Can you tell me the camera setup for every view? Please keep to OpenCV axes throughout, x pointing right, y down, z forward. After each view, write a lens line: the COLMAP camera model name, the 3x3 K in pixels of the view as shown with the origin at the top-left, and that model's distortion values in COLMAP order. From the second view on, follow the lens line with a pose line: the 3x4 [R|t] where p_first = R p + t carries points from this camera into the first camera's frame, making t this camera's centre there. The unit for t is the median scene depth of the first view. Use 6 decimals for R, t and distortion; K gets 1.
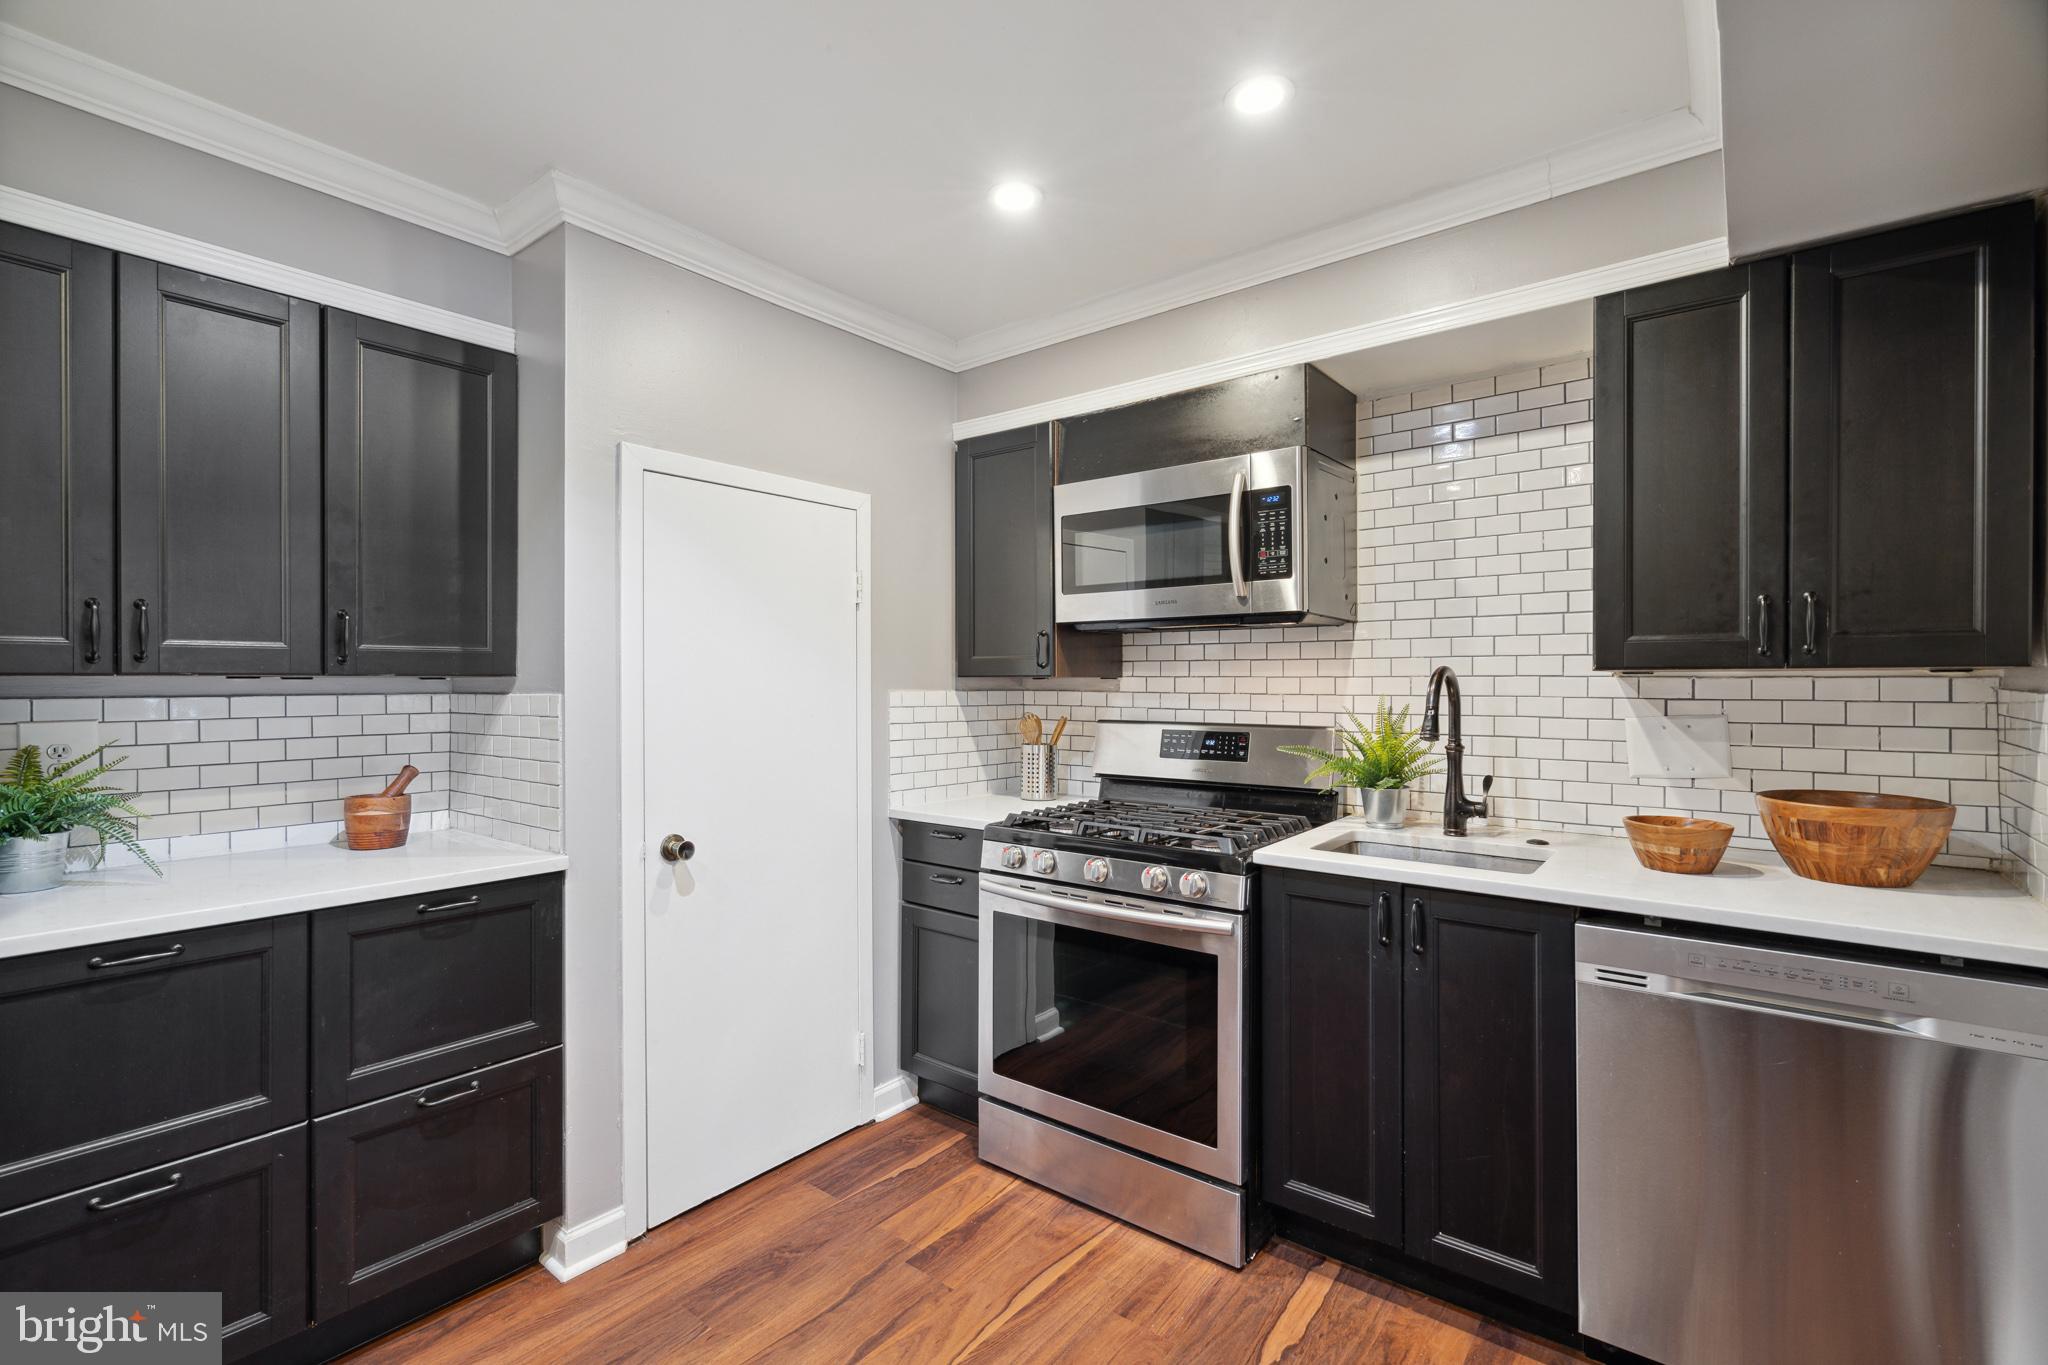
lens RADIAL K [[927.5, 0, 1022.3], [0, 927.5, 681.0], [0, 0, 1]] dist [-0.002188, 0.000400]
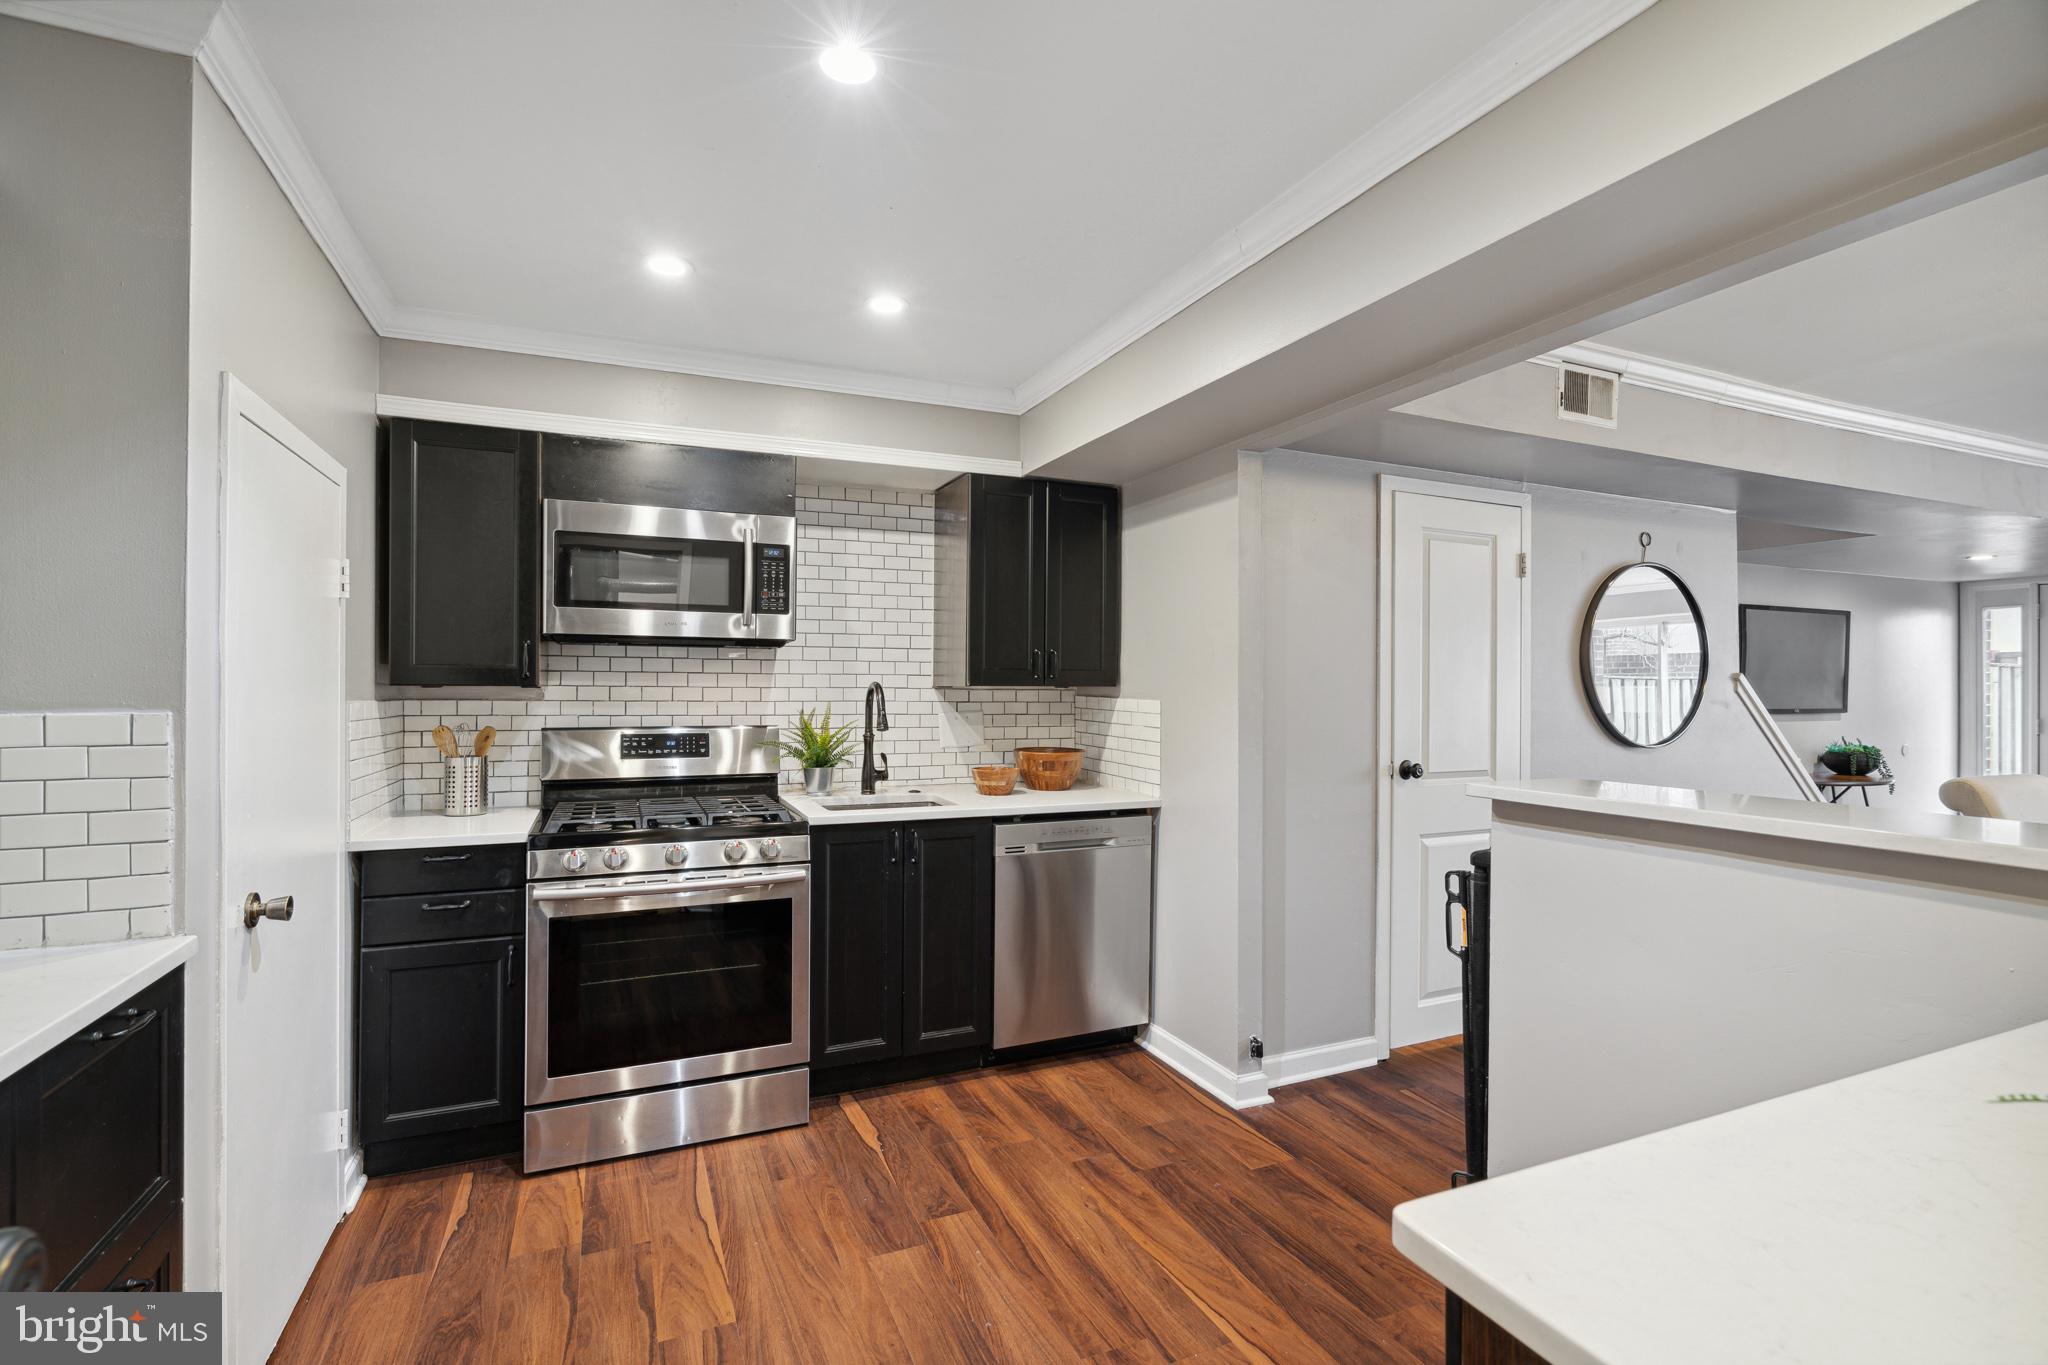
lens RADIAL K [[927.5, 0, 1023.0], [0, 927.5, 684.7], [0, 0, 1]] dist [-0.002188, 0.000400]
pose [[0.461055, 0.005201, 0.887356, -0.749570], [-0.006456, 0.999976, -0.002507, -0.008691], [-0.887348, -0.004573, 0.461078, 0.082553]]
